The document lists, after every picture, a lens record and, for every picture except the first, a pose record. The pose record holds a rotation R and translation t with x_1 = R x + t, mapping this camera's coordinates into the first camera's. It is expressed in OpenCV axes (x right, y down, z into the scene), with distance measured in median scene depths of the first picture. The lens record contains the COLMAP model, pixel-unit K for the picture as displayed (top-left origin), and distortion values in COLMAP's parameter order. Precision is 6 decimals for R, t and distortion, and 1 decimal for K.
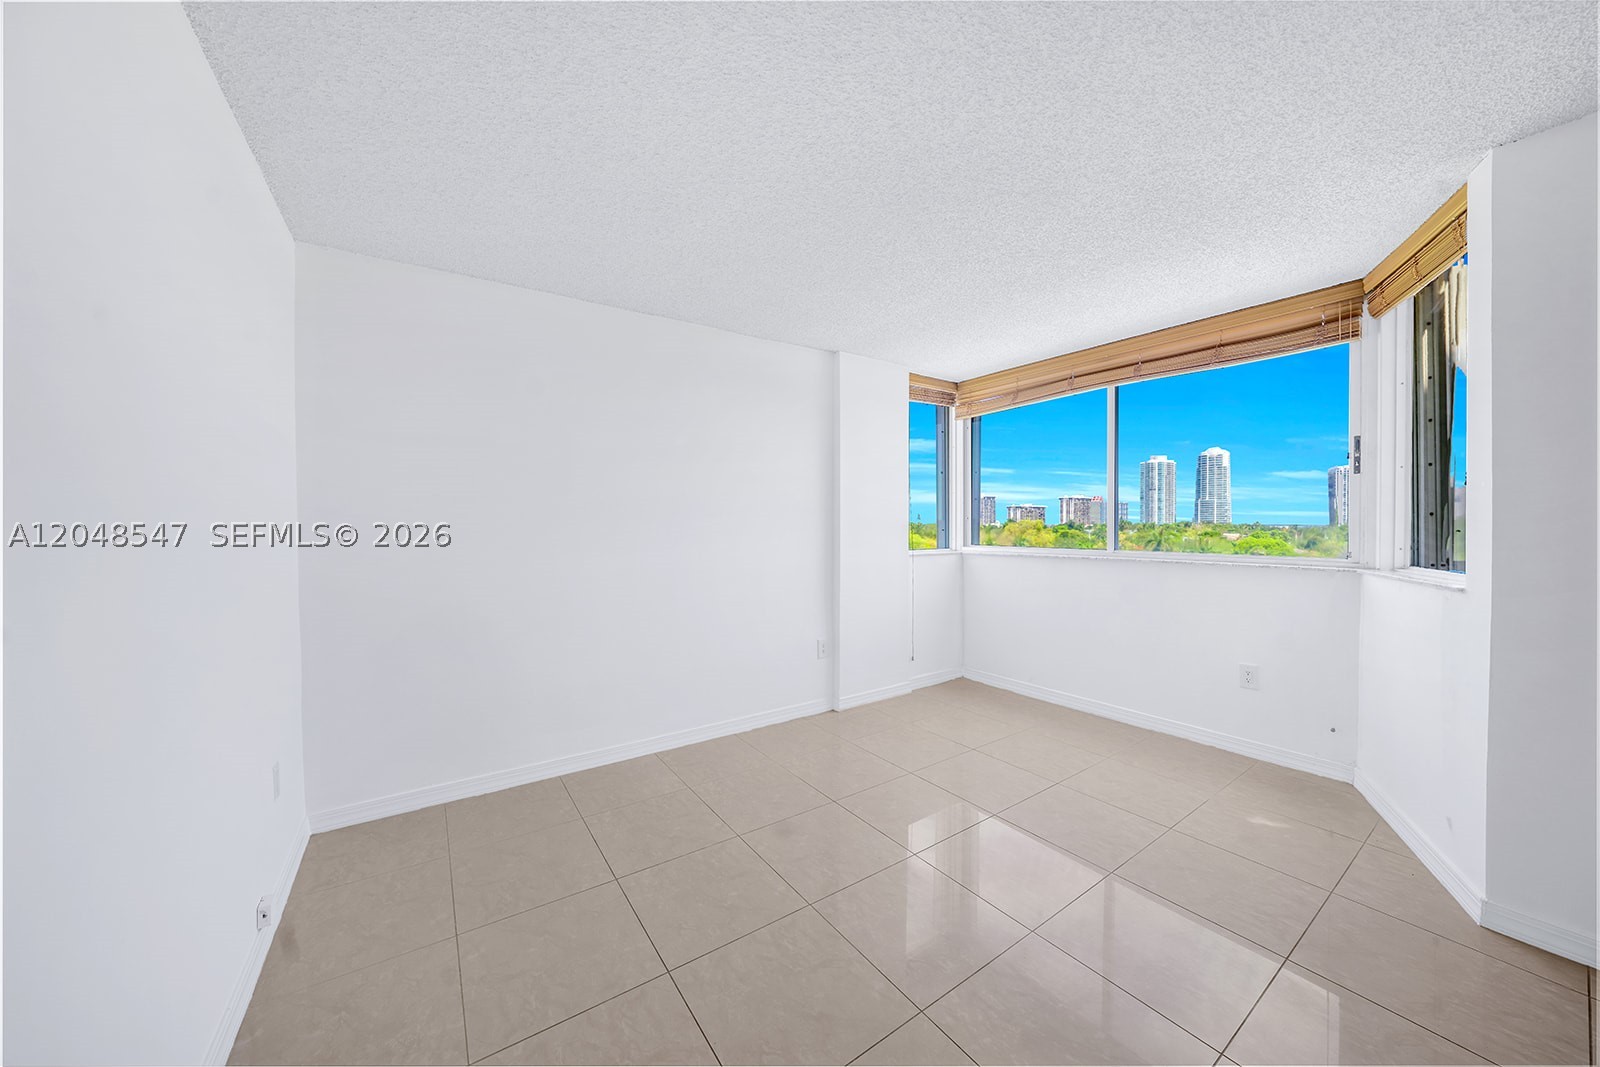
lens RADIAL K [[561.3, 0, 793.4], [0, 561.3, 532.7], [0, 0, 1]] dist [-0.029870, 0.006129]
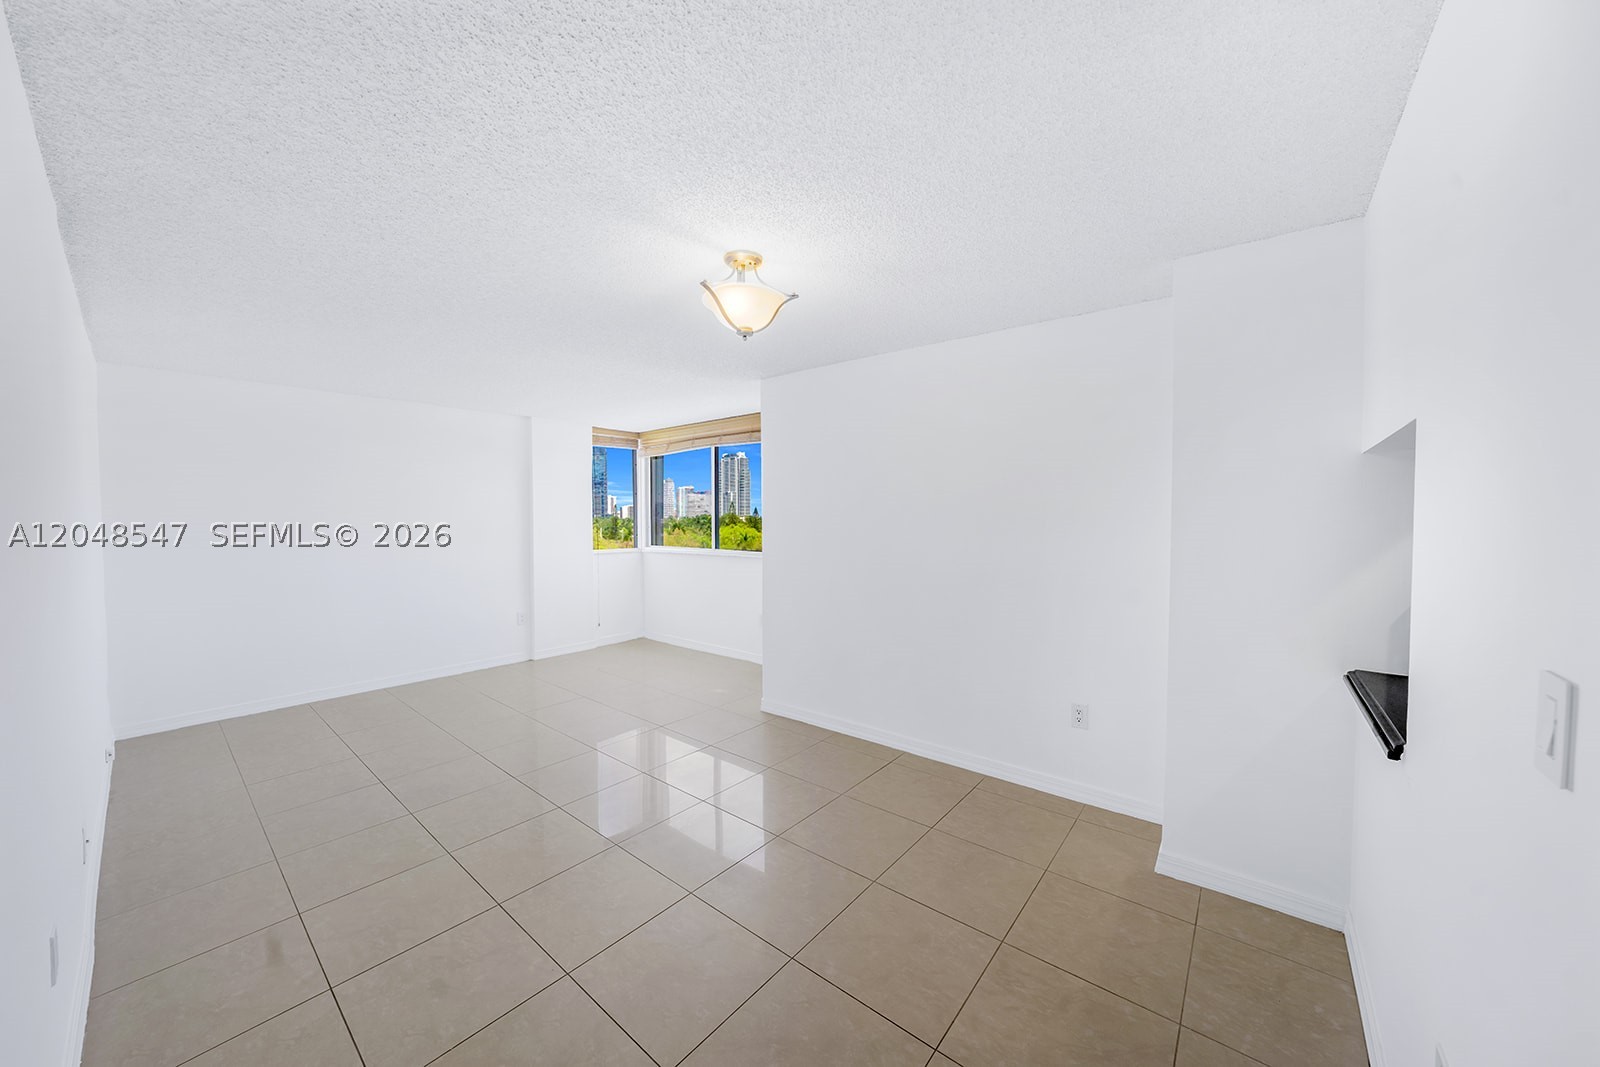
lens RADIAL K [[561.3, 0, 793.4], [0, 561.3, 532.7], [0, 0, 1]] dist [-0.029870, 0.006129]
pose [[0.961547, -0.000587, 0.274639, 0.330799], [0.000476, 1.000000, 0.000471, -0.014021], [-0.274639, -0.000322, 0.961547, -0.582779]]
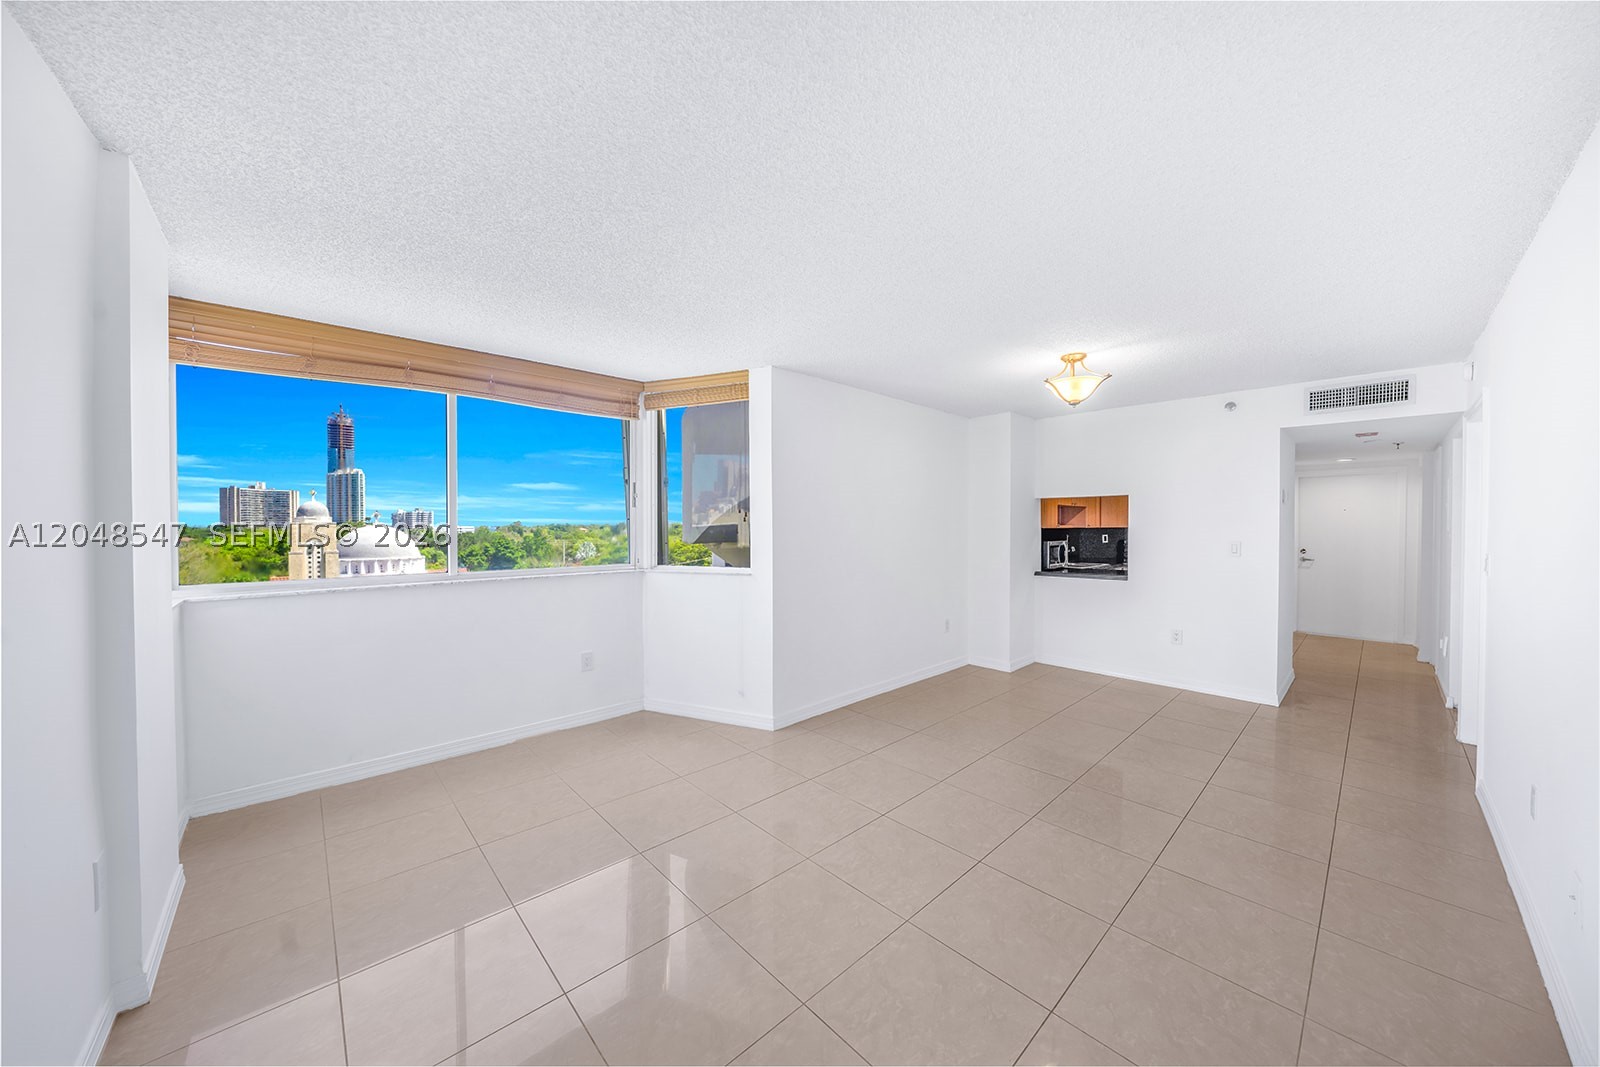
lens RADIAL K [[546.4, 0, 802.7], [0, 546.4, 530.5], [0, 0, 1]] dist [-0.001928, -0.007839]
pose [[-0.149609, -0.006911, 0.988721, -0.384023], [0.017694, 0.999797, 0.009666, -0.034678], [-0.988587, 0.018941, -0.149457, 0.534180]]
